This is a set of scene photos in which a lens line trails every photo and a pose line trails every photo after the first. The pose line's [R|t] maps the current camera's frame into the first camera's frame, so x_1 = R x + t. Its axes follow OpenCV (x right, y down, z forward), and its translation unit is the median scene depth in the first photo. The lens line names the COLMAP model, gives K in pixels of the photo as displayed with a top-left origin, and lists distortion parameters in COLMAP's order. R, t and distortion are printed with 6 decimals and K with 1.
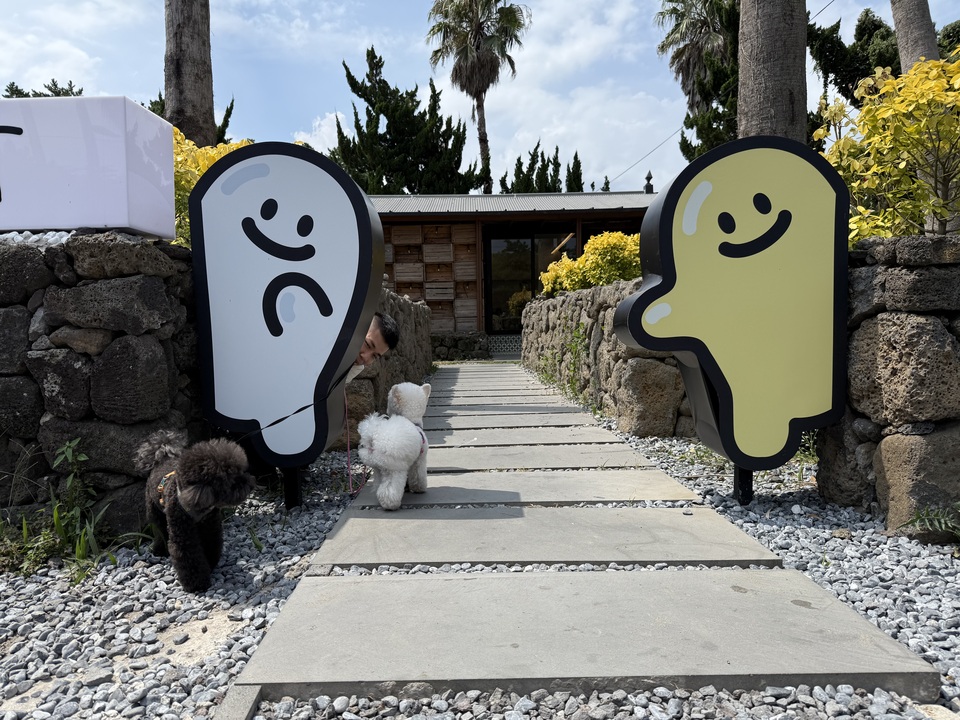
lens RADIAL K [[646.5, 0, 480.0], [0, 646.5, 360.0], [0, 0, 1]] dist [0.095536, -0.125782]
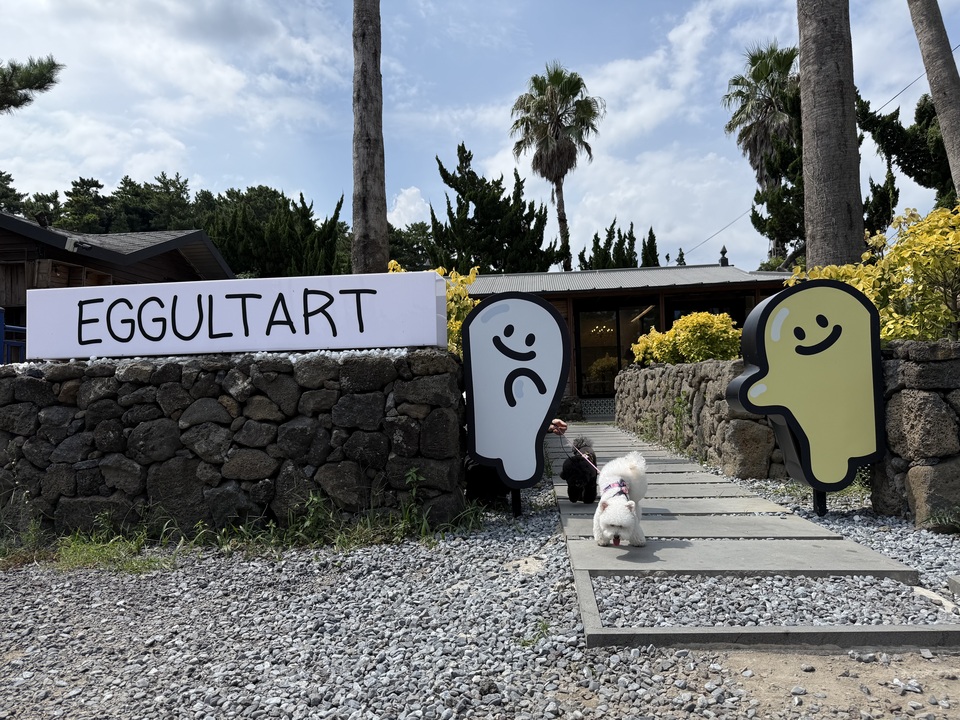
lens RADIAL K [[670.2, 0, 480.0], [0, 670.2, 360.0], [0, 0, 1]] dist [0.100121, -0.136879]
pose [[0.995982, -0.016330, -0.088049, -0.109605], [0.007956, 0.995481, -0.094622, 0.002268], [0.089196, 0.093542, 0.991612, -0.305868]]
